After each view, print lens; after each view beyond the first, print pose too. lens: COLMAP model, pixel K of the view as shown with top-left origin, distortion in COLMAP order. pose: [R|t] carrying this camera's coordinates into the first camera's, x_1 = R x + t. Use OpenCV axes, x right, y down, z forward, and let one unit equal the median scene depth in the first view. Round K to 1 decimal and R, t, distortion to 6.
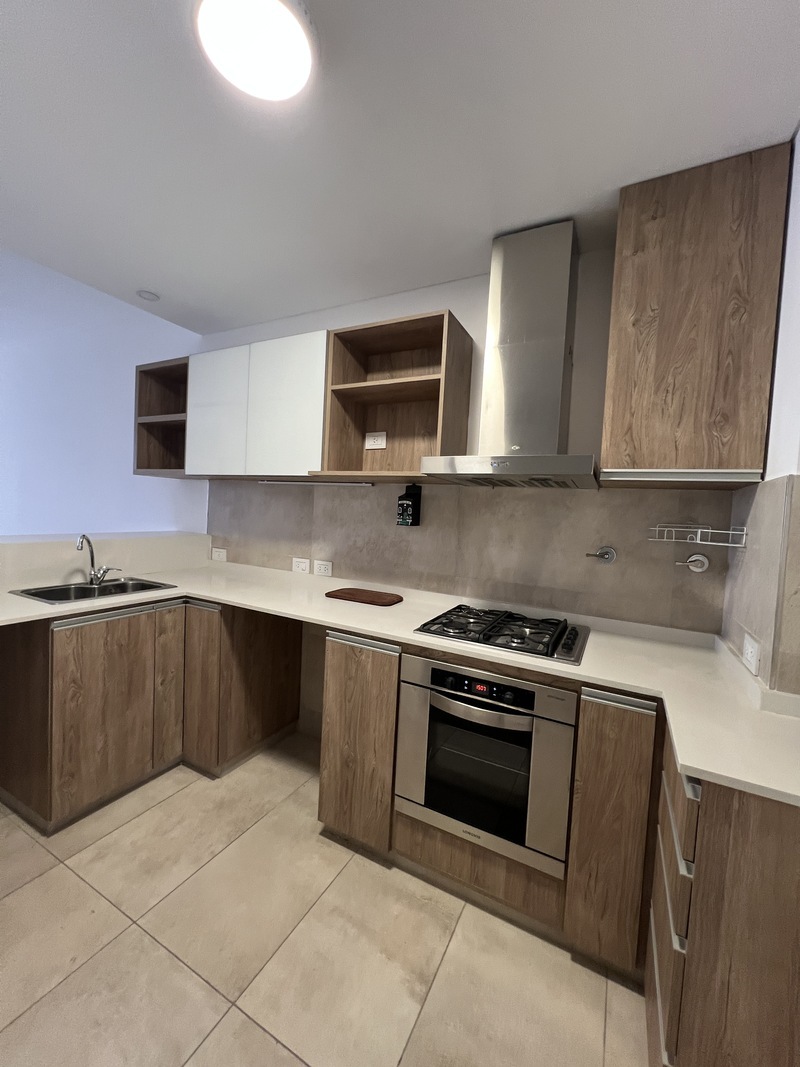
lens RADIAL K [[427.3, 0, 399.9], [0, 427.3, 529.6], [0, 0, 1]] dist [-0.004302, 0.001654]
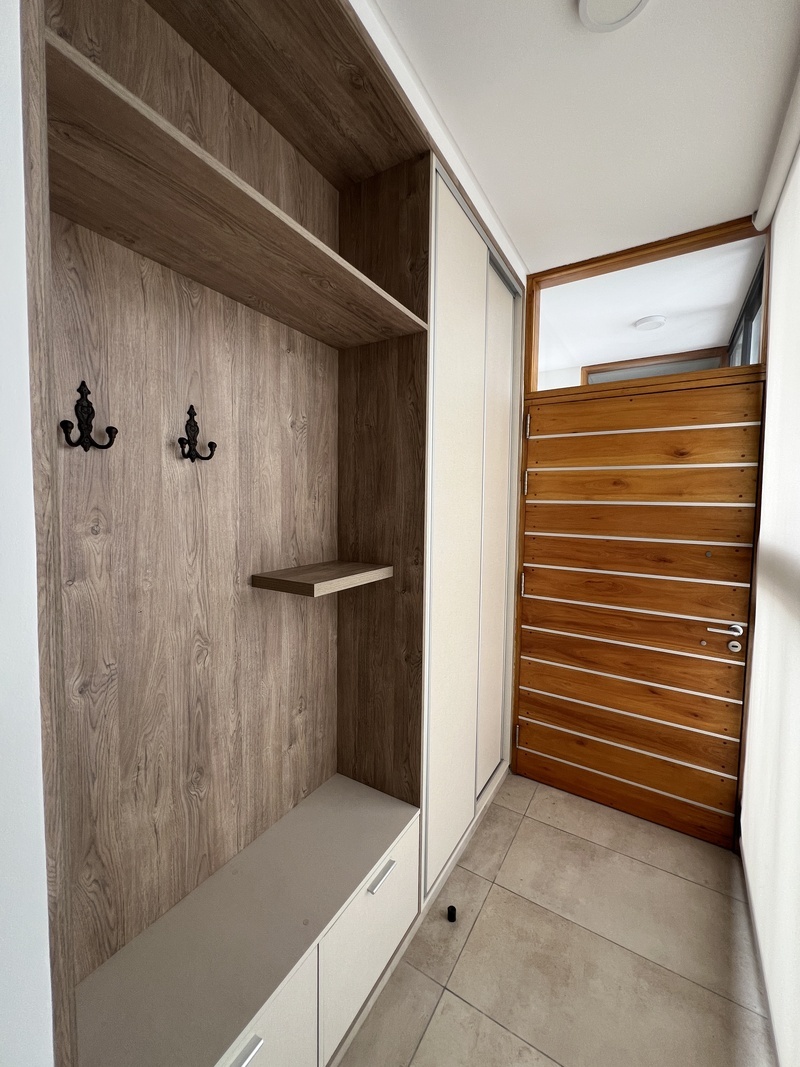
lens RADIAL K [[427.7, 0, 396.3], [0, 427.7, 529.6], [0, 0, 1]] dist [-0.001877, 0.000061]
pose [[0.072935, -0.114194, 0.990778, -0.018083], [0.035991, 0.993078, 0.111810, -0.735319], [-0.996687, 0.027504, 0.076540, 0.454043]]
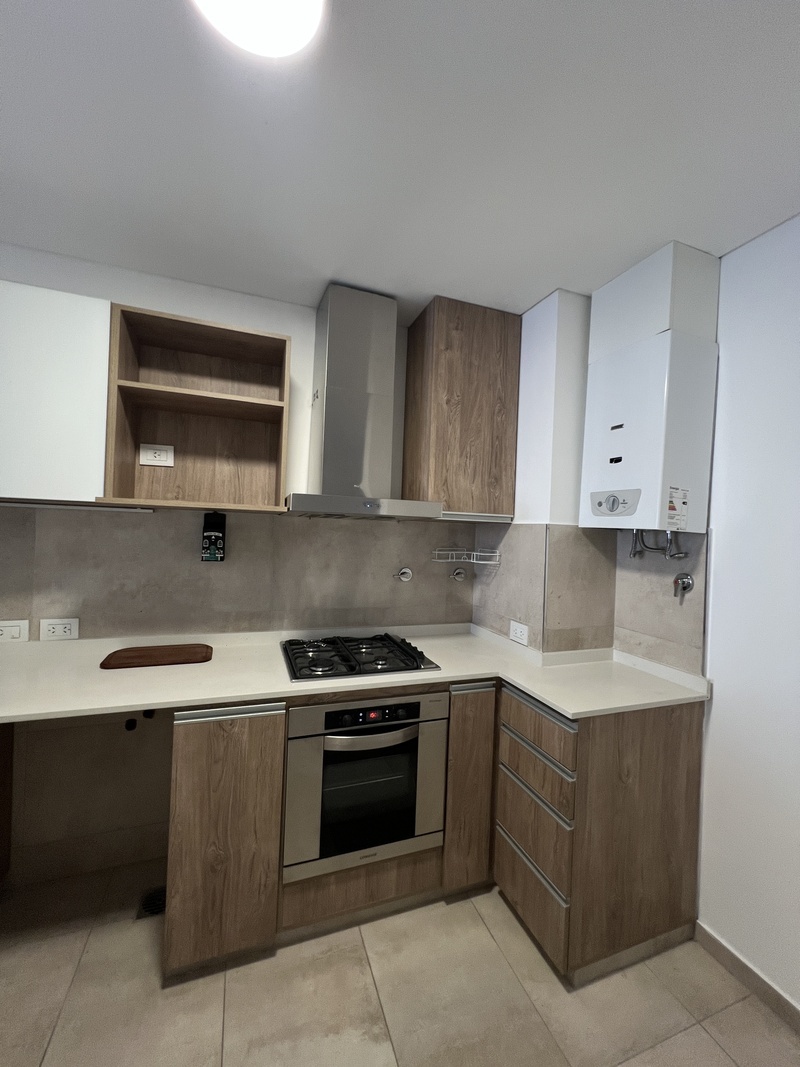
lens RADIAL K [[427.3, 0, 398.7], [0, 427.3, 529.4], [0, 0, 1]] dist [-0.004302, 0.001654]
pose [[0.670908, -0.026444, 0.741069, -0.521469], [0.030082, 0.999512, 0.008431, -0.097388], [-0.740930, 0.016636, 0.671376, 0.212424]]
